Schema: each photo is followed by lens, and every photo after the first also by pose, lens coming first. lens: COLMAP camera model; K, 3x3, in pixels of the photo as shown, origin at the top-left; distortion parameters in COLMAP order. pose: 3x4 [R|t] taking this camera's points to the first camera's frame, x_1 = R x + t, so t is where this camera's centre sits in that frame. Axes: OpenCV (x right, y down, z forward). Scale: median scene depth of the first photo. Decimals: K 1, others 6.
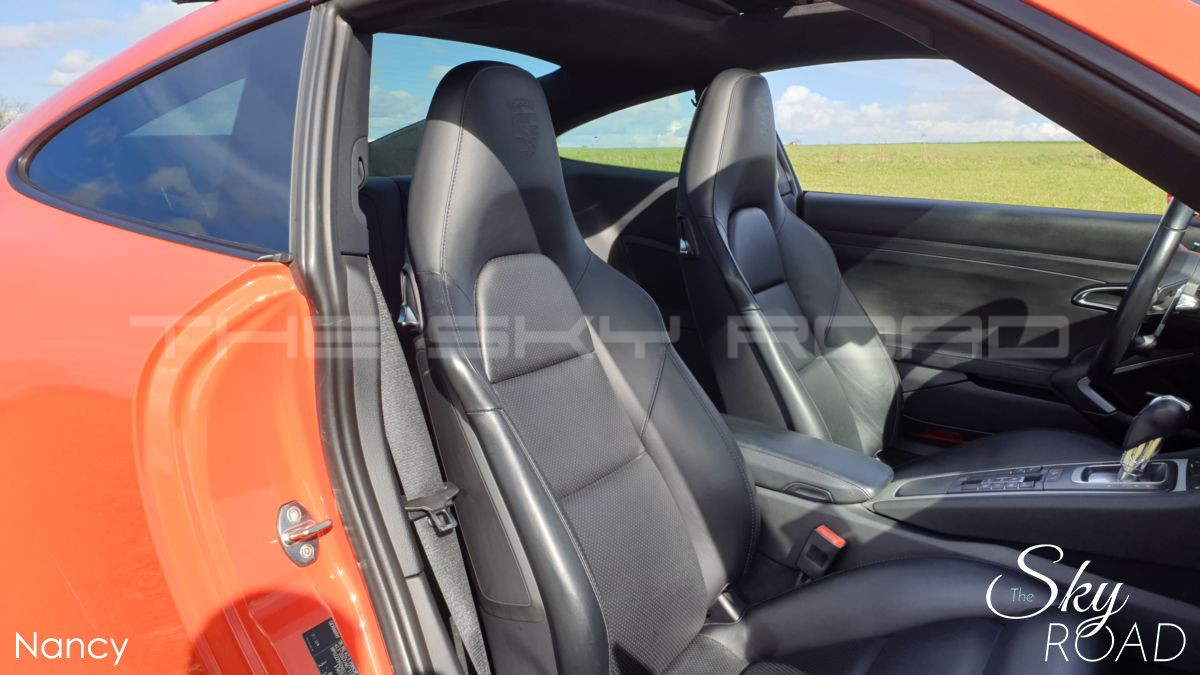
lens RADIAL K [[927.4, 0, 603.7], [0, 927.4, 330.3], [0, 0, 1]] dist [-0.001513, -0.008083]
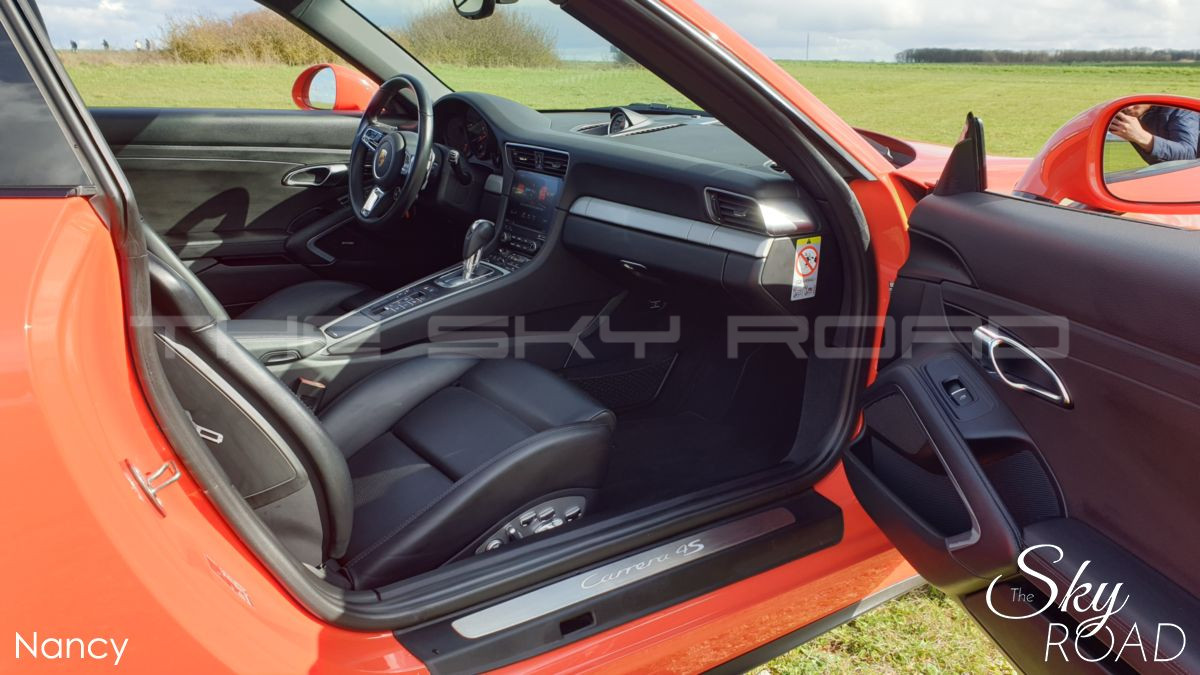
lens RADIAL K [[927.4, 0, 603.7], [0, 927.4, 330.3], [0, 0, 1]] dist [-0.001513, -0.008083]
pose [[0.381844, -0.259738, 0.886978, -0.503488], [0.165278, 0.963418, 0.210971, -0.031946], [-0.909328, 0.066040, 0.410805, 0.093617]]
